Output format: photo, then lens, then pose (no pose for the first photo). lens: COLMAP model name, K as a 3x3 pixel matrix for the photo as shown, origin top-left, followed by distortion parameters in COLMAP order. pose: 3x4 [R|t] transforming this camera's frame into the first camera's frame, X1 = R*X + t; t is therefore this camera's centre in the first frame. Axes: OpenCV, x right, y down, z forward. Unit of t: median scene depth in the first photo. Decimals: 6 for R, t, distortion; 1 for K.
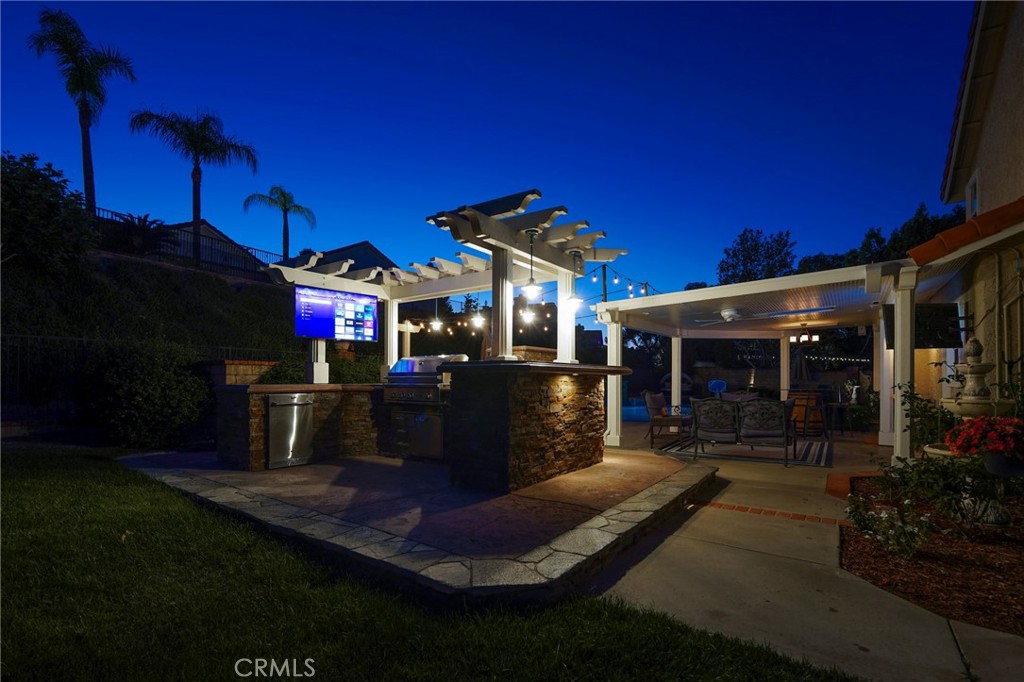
lens RADIAL K [[465.2, 0, 511.1], [0, 465.2, 382.0], [0, 0, 1]] dist [-0.019360, 0.007413]
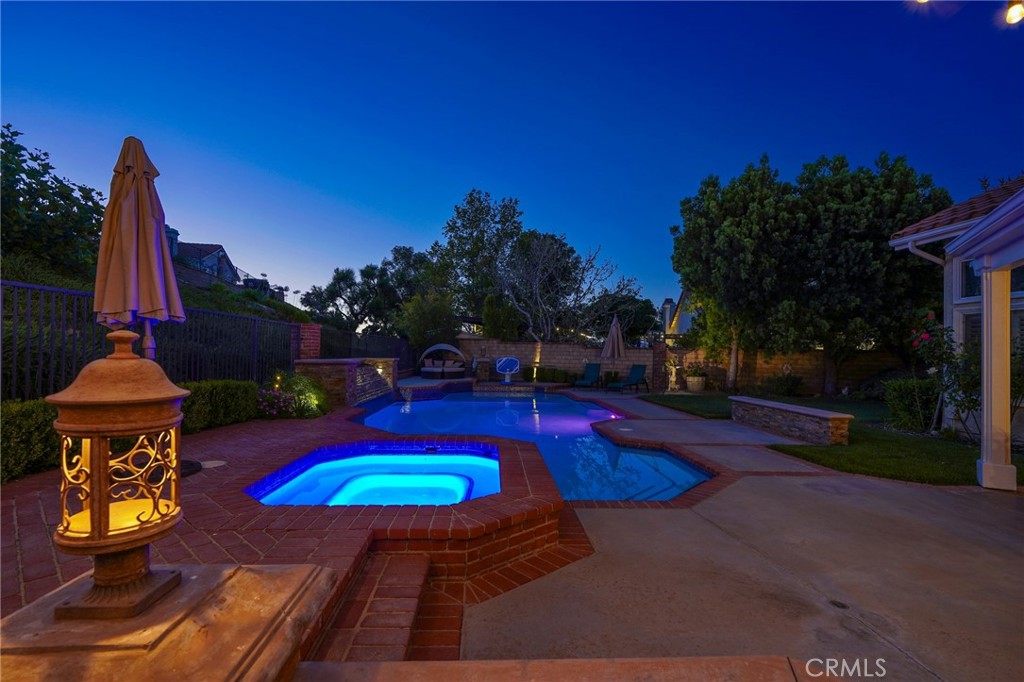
lens RADIAL K [[465.2, 0, 507.3], [0, 465.2, 351.1], [0, 0, 1]] dist [-0.019360, 0.007413]
pose [[0.788020, 0.014708, 0.615474, 0.007229], [-0.010638, 0.999891, -0.010273, -0.023779], [-0.615557, 0.001548, 0.788091, 1.664471]]
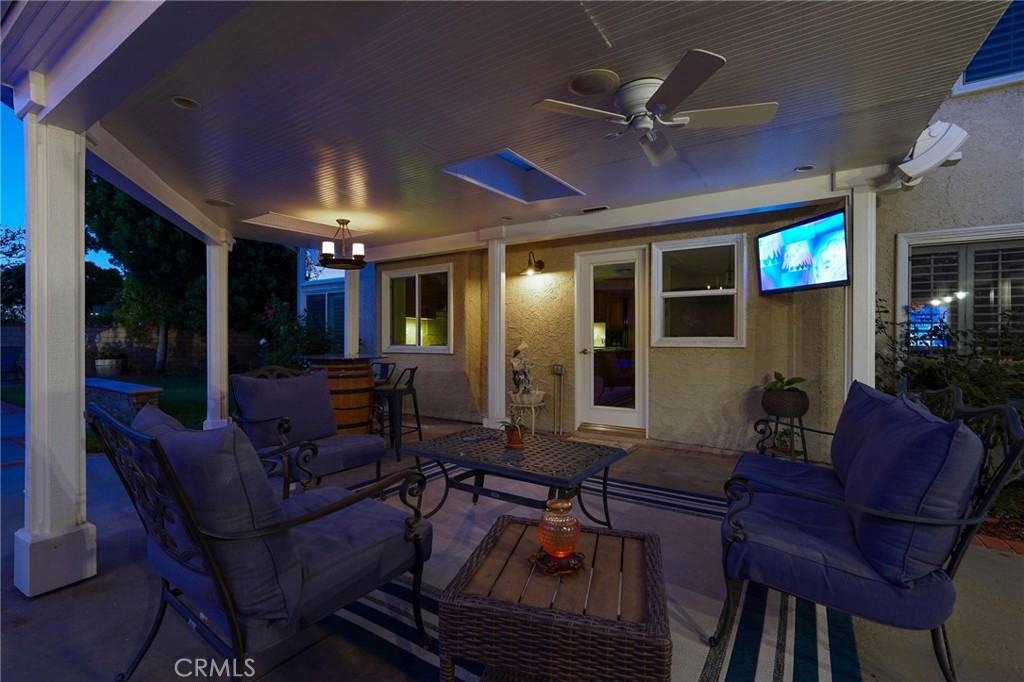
lens RADIAL K [[465.2, 0, 514.8], [0, 465.2, 340.7], [0, 0, 1]] dist [-0.019360, 0.007413]
pose [[-0.045882, -0.000818, 0.998947, 0.213169], [0.003368, 0.999994, 0.000973, -0.001241], [-0.998941, 0.003409, -0.045879, 1.265697]]
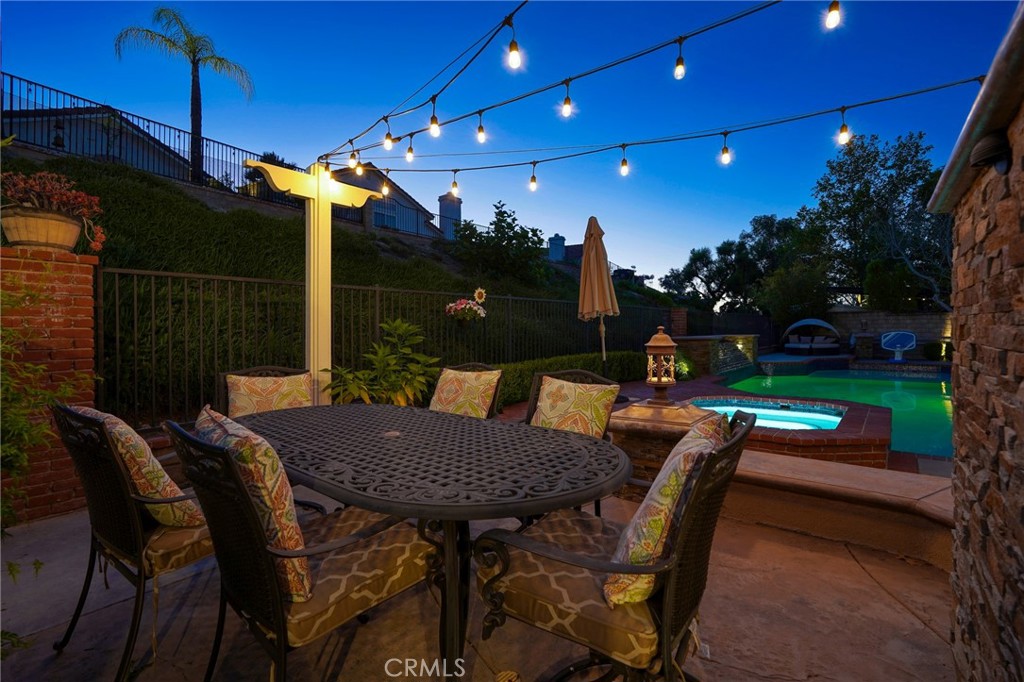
lens RADIAL K [[465.2, 0, 504.9], [0, 465.2, 333.5], [0, 0, 1]] dist [-0.019360, 0.007413]
pose [[0.997194, -0.008889, -0.074327, -0.136636], [0.008851, 0.999960, -0.000839, -0.023038], [0.074332, 0.000179, 0.997234, 1.317216]]
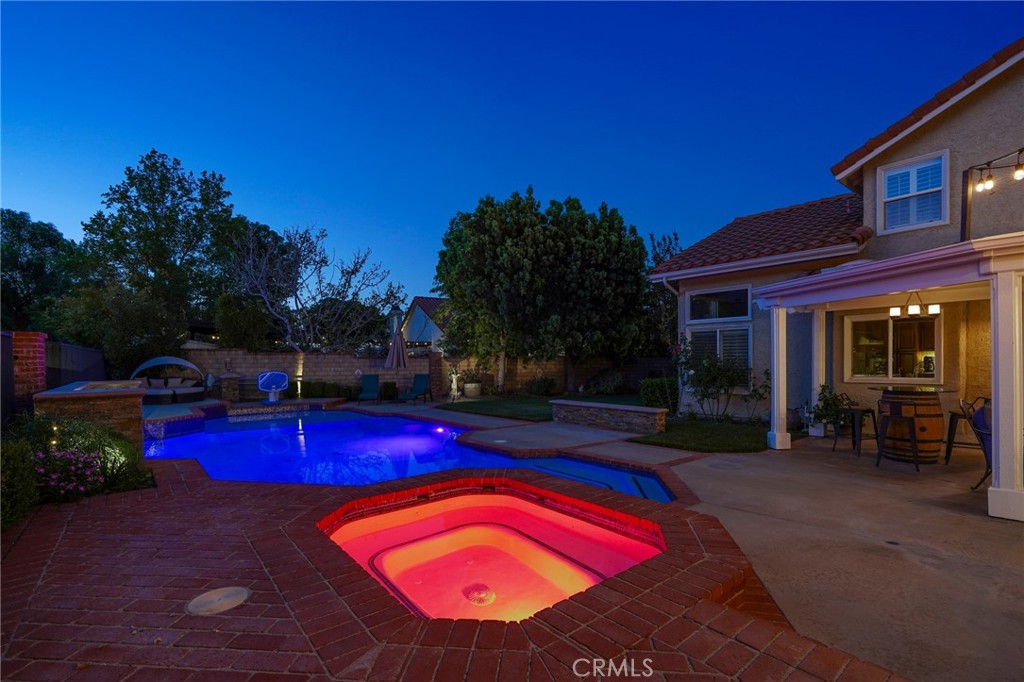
lens RADIAL K [[465.2, 0, 516.7], [0, 465.2, 375.7], [0, 0, 1]] dist [-0.019360, 0.007413]
pose [[0.258979, -0.034866, 0.965253, -0.183037], [0.016855, 0.999359, 0.031576, -0.047427], [-0.965736, 0.008092, 0.259401, 2.085580]]
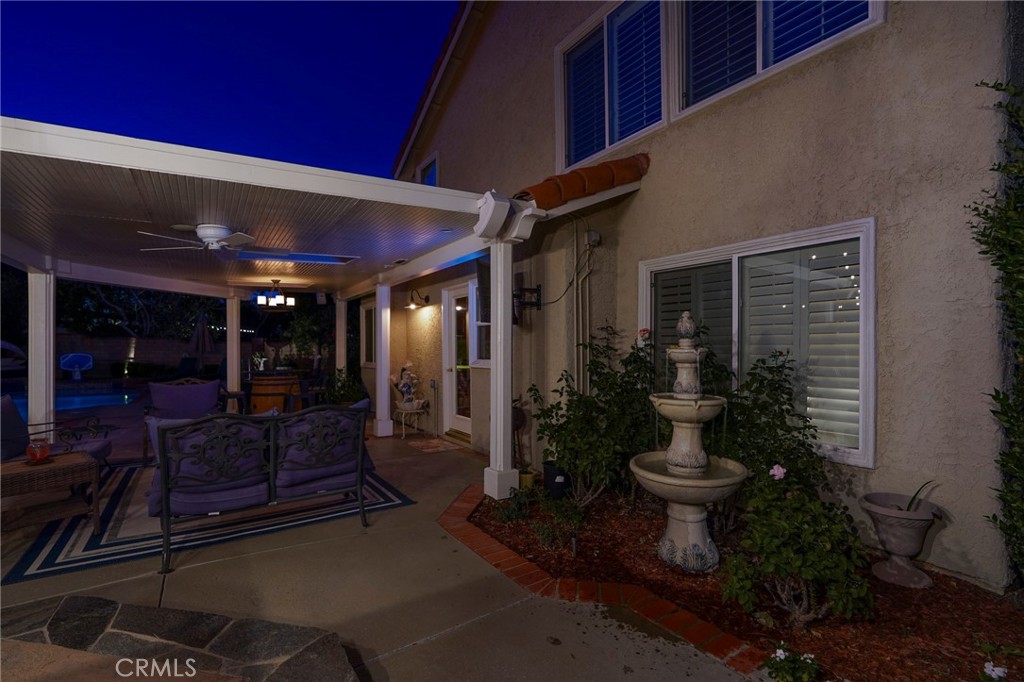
lens RADIAL K [[465.2, 0, 505.4], [0, 465.2, 347.2], [0, 0, 1]] dist [-0.019360, 0.007413]
pose [[0.358253, 0.001541, 0.933623, 0.135387], [0.006253, 0.999972, -0.004050, -0.024816], [-0.933603, 0.007289, 0.358234, 0.615852]]
